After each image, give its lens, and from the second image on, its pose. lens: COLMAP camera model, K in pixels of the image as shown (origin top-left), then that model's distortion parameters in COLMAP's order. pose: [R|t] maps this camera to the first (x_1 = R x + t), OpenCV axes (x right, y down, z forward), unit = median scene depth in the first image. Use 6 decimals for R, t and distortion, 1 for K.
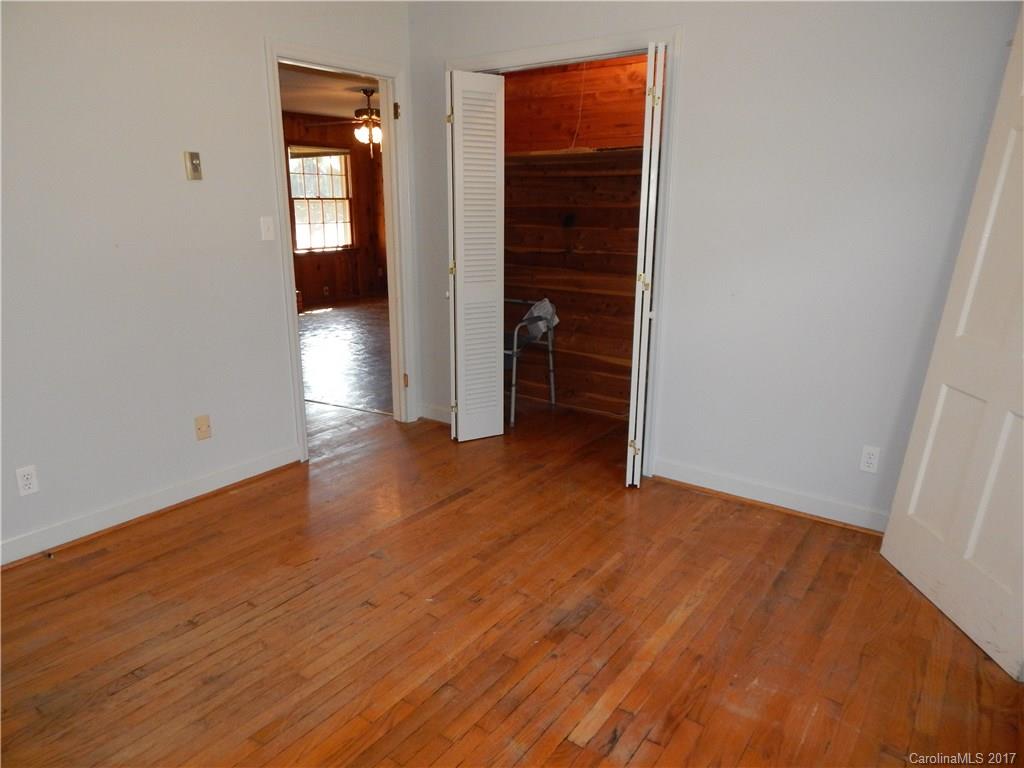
lens RADIAL K [[680.1, 0, 513.0], [0, 680.1, 375.9], [0, 0, 1]] dist [0.016158, -0.019075]
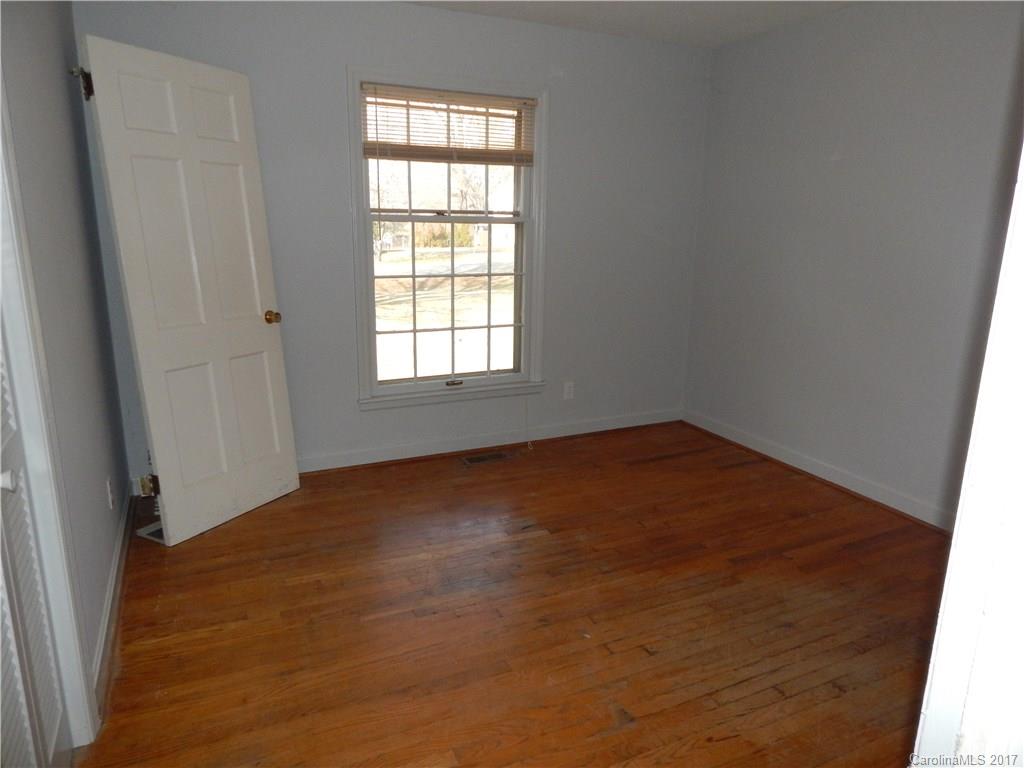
lens RADIAL K [[680.1, 0, 514.2], [0, 680.1, 388.1], [0, 0, 1]] dist [0.016158, -0.019075]
pose [[-0.882920, -0.130861, 0.450918, -0.431530], [0.096792, 0.889018, 0.447525, -0.437131], [-0.459437, 0.438775, -0.772266, 1.680691]]
